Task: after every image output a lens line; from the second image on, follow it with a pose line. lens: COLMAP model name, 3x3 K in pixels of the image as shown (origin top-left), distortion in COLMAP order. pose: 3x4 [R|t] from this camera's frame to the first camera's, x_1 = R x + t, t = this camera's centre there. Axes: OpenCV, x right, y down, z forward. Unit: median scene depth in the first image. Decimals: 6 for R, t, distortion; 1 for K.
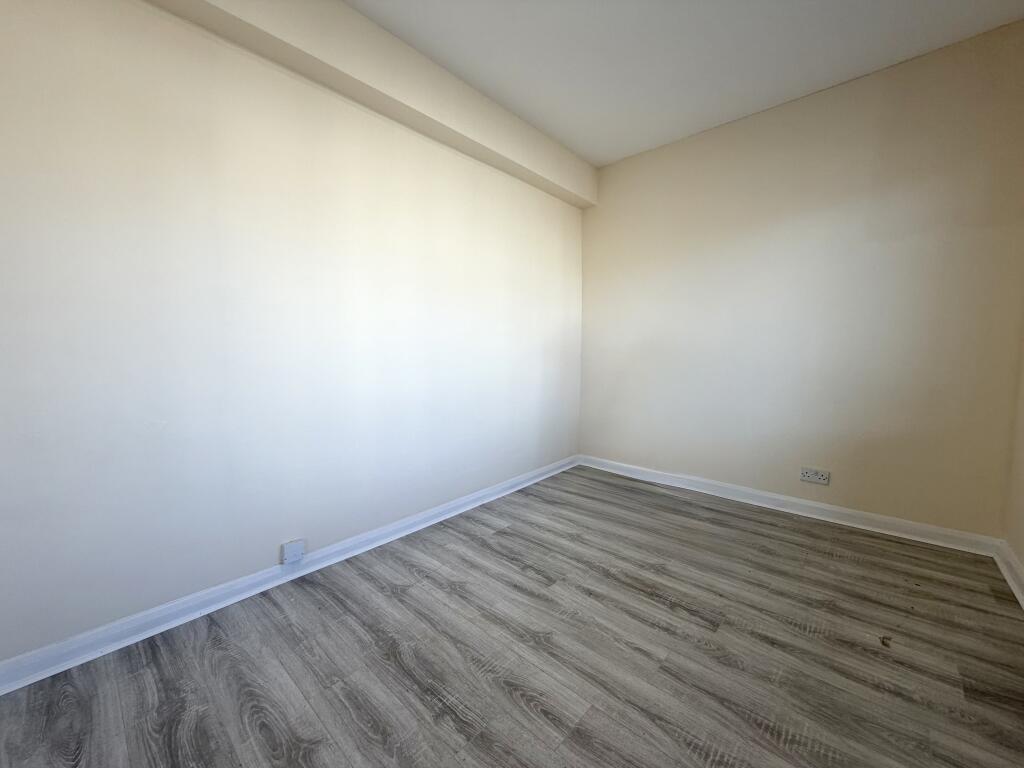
lens RADIAL K [[406.6, 0, 509.8], [0, 406.6, 386.1], [0, 0, 1]] dist [-0.000352, -0.000155]
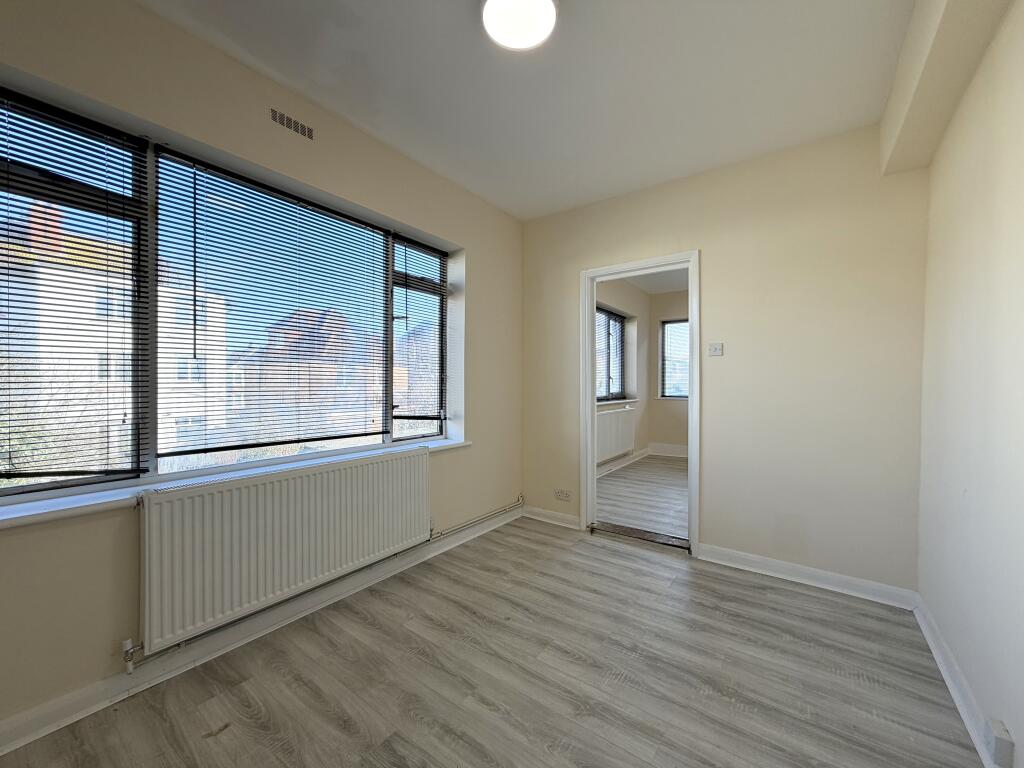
lens RADIAL K [[406.6, 0, 509.8], [0, 406.6, 386.1], [0, 0, 1]] dist [-0.000352, -0.000155]
pose [[-0.995539, 0.000322, -0.094349, 0.367218], [-0.008526, 0.995595, 0.093366, -0.254250], [0.093963, 0.093754, -0.991151, 1.985540]]
